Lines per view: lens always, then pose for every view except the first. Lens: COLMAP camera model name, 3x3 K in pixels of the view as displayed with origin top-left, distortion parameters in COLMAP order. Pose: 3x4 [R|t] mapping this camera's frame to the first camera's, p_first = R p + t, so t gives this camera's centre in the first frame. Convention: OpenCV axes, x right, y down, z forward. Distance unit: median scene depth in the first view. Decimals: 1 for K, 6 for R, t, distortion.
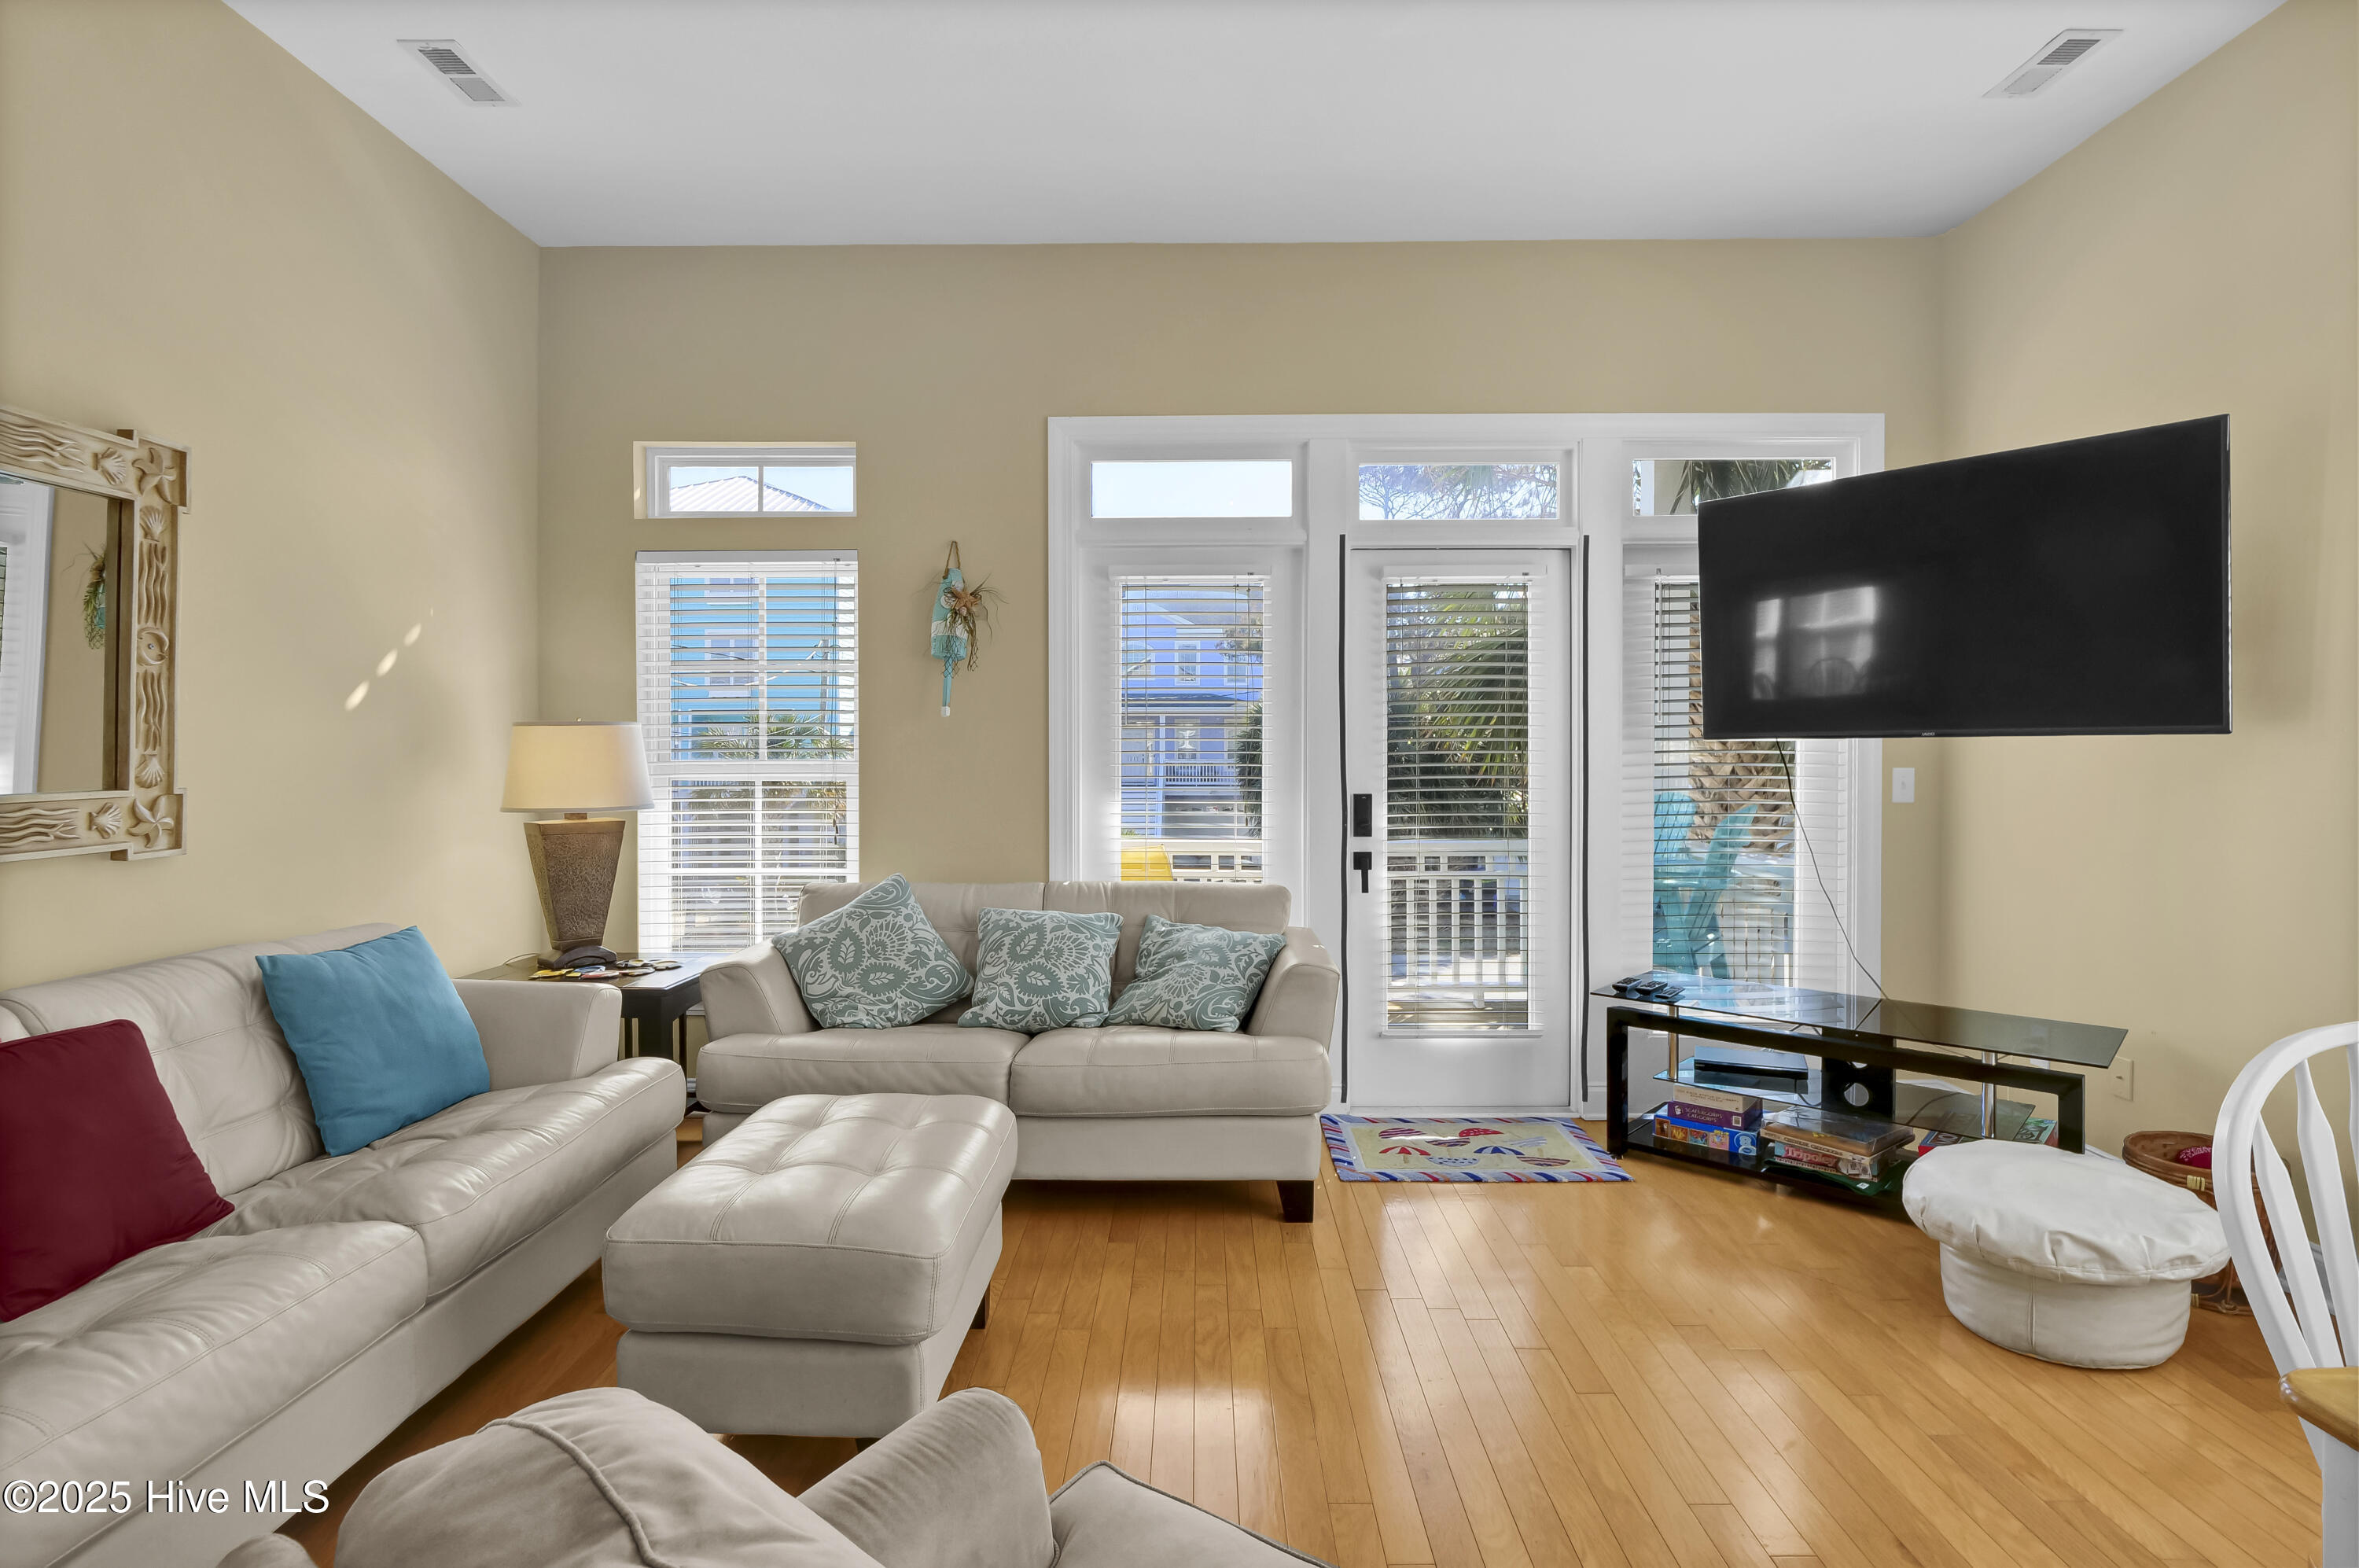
lens RADIAL K [[1186.9, 0, 1188.8], [0, 1186.9, 779.1], [0, 0, 1]] dist [-0.000356, -0.003708]
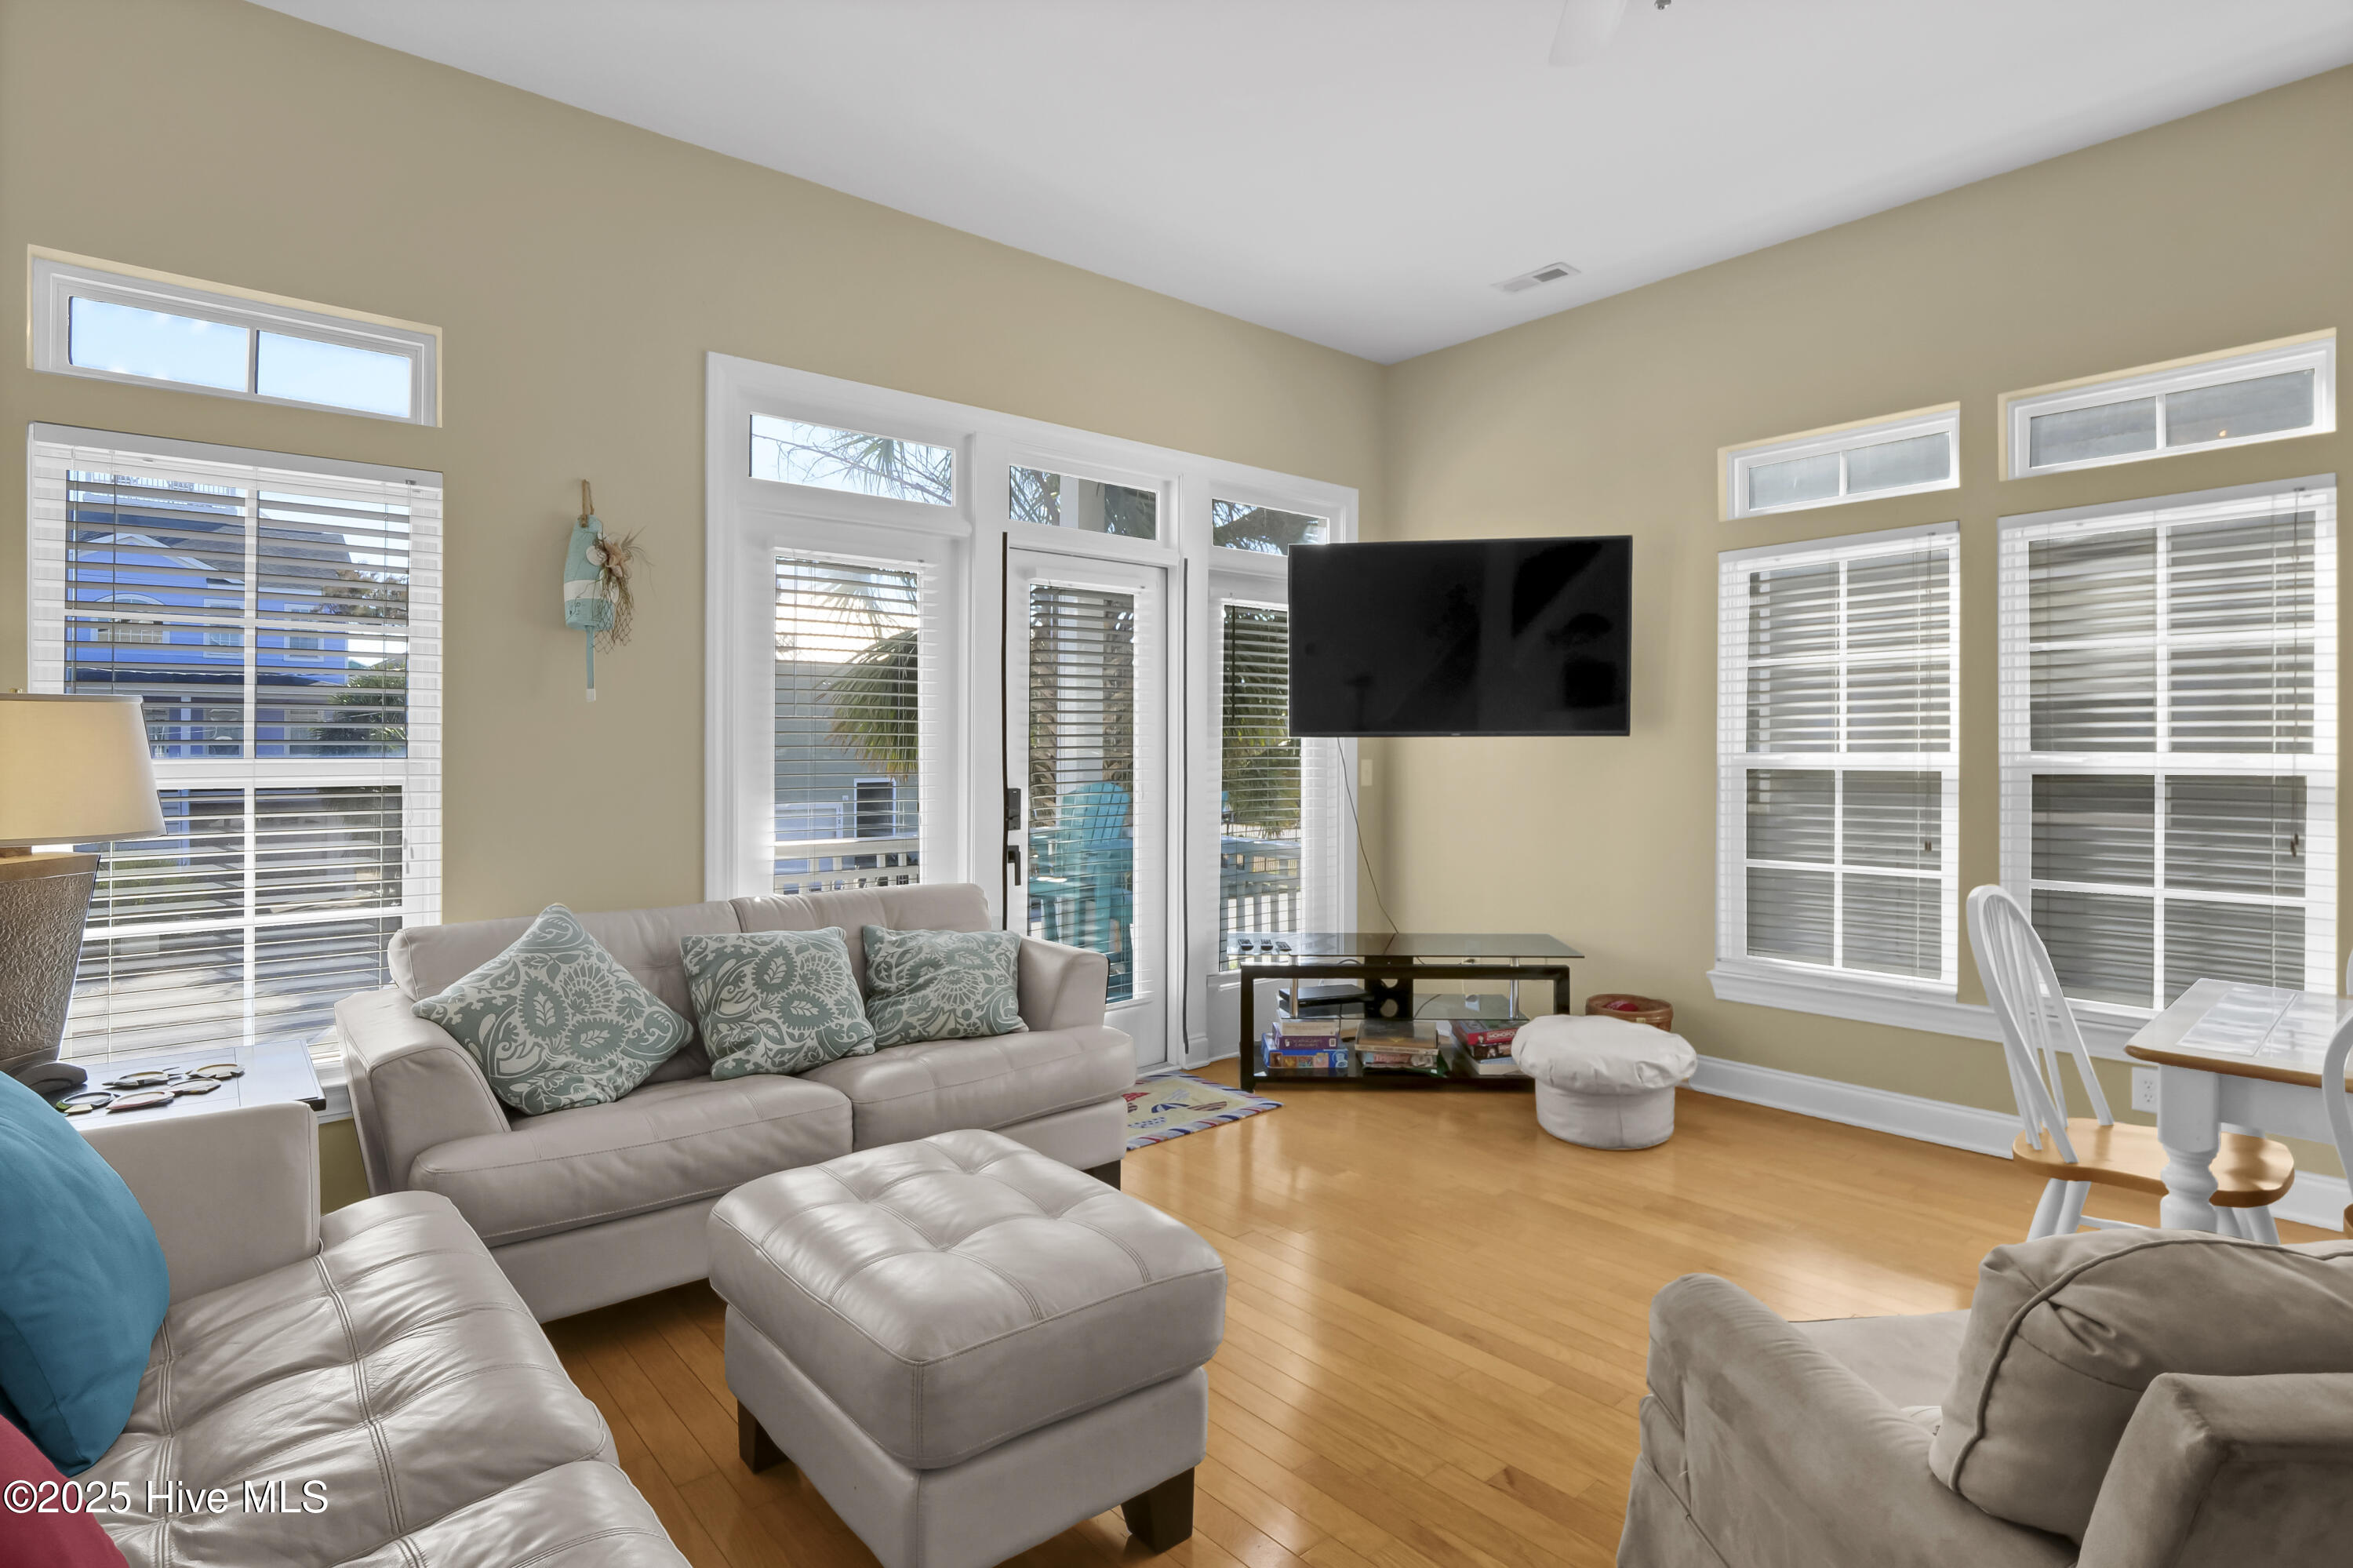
lens RADIAL K [[1183.9, 0, 1194.2], [0, 1183.9, 764.1], [0, 0, 1]] dist [-0.000356, -0.003708]
pose [[0.748815, -0.008275, 0.662727, -0.471582], [0.014862, 0.999880, -0.004307, -0.001943], [-0.662612, 0.013075, 0.748849, 0.157731]]
